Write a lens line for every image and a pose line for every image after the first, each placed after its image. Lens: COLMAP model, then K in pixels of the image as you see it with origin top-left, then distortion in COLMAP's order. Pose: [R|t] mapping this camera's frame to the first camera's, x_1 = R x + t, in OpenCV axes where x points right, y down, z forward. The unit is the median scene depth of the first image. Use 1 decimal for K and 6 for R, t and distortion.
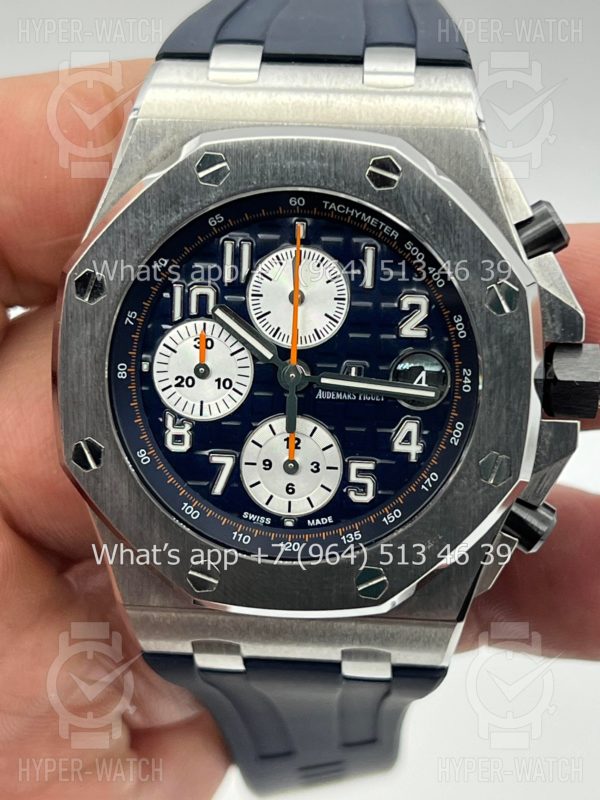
lens RADIAL K [[1926.2, 0, 300.0], [0, 1926.2, 400.0], [0, 0, 1]] dist [0.210794, -0.044842]
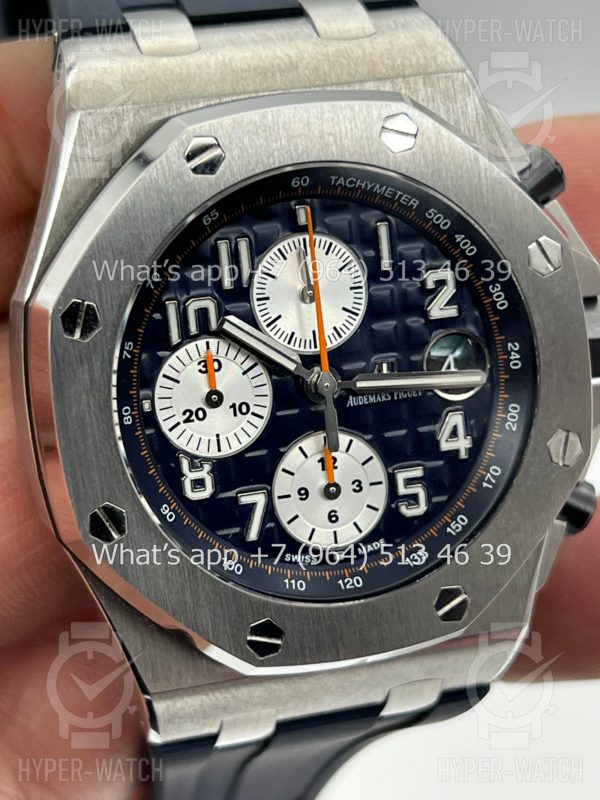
lens RADIAL K [[1926.2, 0, 300.0], [0, 1926.2, 400.0], [0, 0, 1]] dist [0.210794, -0.044842]
pose [[0.929231, -0.175811, 0.324991, -0.288431], [0.172754, 0.984213, 0.038485, -0.040308], [-0.326627, 0.020382, 0.944934, 0.197330]]
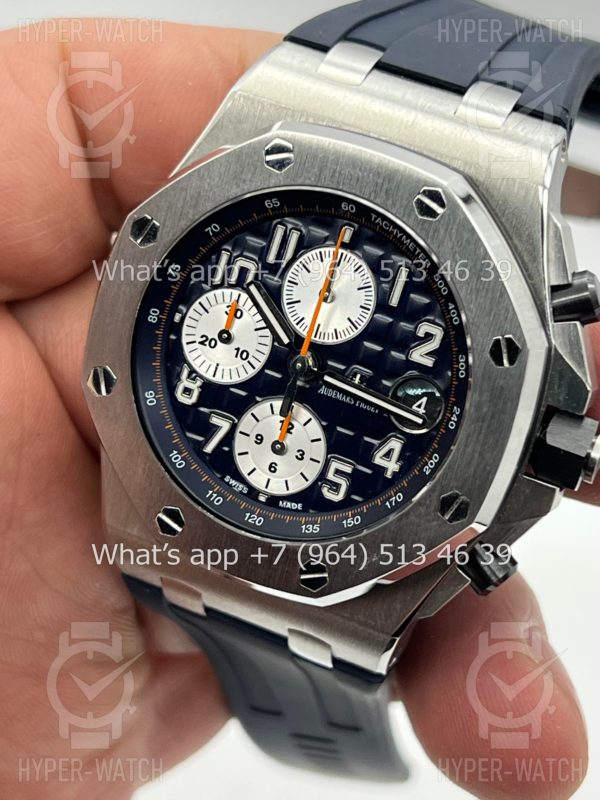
lens RADIAL K [[1926.2, 0, 300.0], [0, 1926.2, 400.0], [0, 0, 1]] dist [0.210794, -0.044842]
pose [[0.939990, 0.289749, -0.180176, 0.189104], [-0.283330, 0.957082, 0.060976, -0.058021], [0.190111, -0.006267, 0.981743, -0.032939]]
